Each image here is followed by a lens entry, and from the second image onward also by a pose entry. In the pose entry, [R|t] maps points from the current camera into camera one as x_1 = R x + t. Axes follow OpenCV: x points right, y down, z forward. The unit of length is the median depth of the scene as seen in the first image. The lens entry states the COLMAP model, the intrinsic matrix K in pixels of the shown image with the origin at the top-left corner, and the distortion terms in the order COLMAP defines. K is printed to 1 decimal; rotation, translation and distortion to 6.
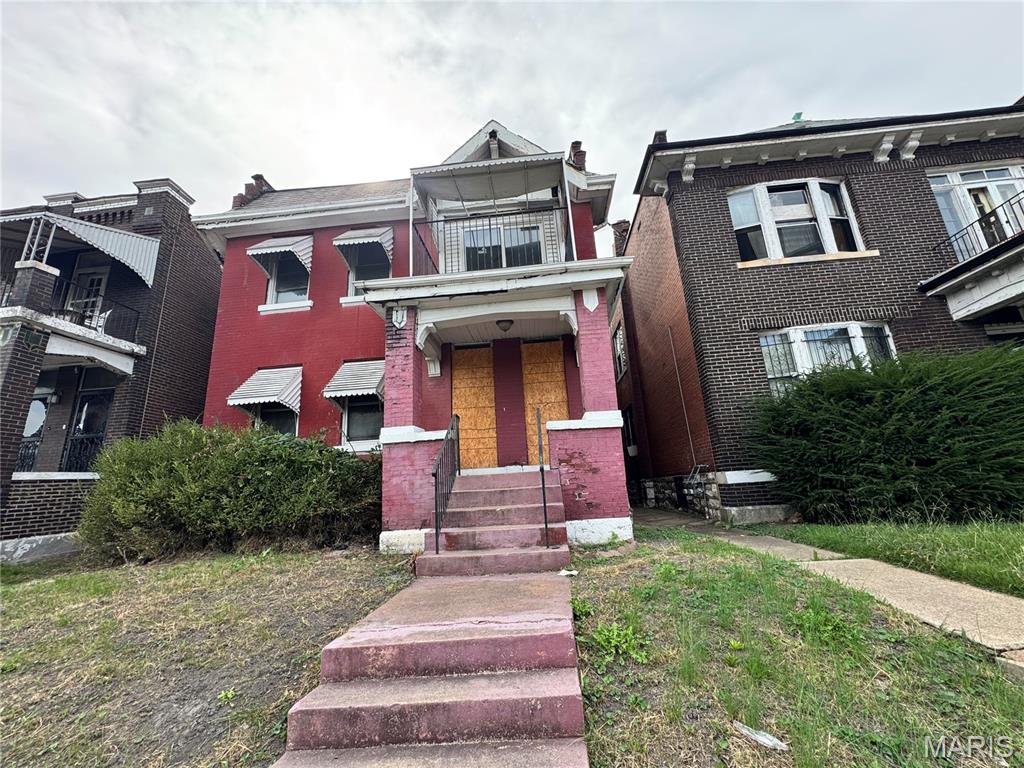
lens RADIAL K [[408.5, 0, 512.0], [0, 408.5, 384.0], [0, 0, 1]] dist [-0.002068, -0.000062]
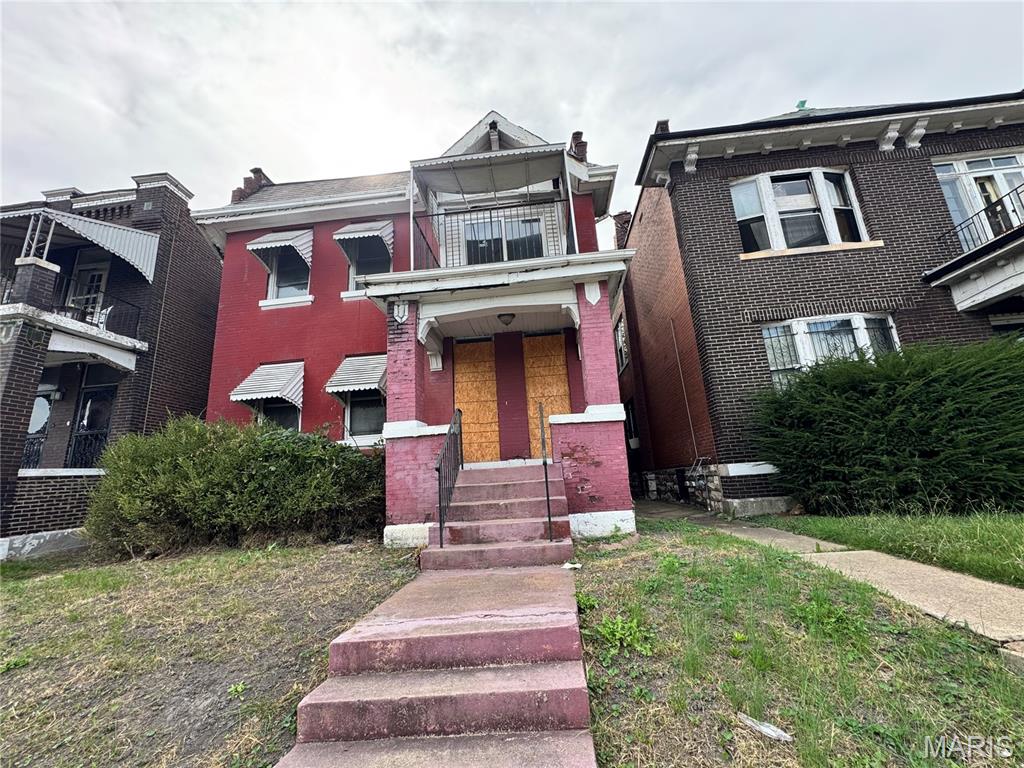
lens RADIAL K [[408.5, 0, 512.0], [0, 408.5, 384.0], [0, 0, 1]] dist [-0.002068, -0.000062]
pose [[0.999978, -0.006040, -0.002738, -0.002941], [0.006086, 0.999833, 0.017233, -0.002803], [0.002633, -0.017250, 0.999848, 0.000664]]
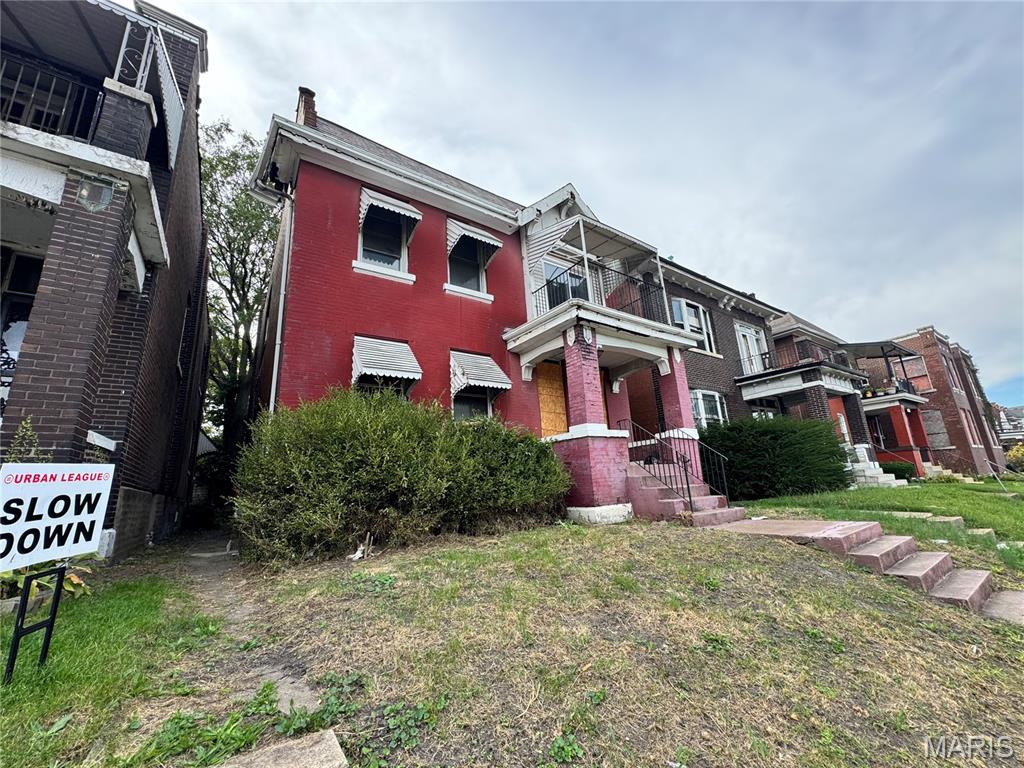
lens RADIAL K [[408.5, 0, 512.0], [0, 408.5, 384.0], [0, 0, 1]] dist [-0.002068, -0.000062]
pose [[0.775022, 0.170667, 0.608452, -1.243266], [-0.148438, 0.985067, -0.087232, 0.130840], [-0.614254, -0.022711, 0.788782, 0.175480]]
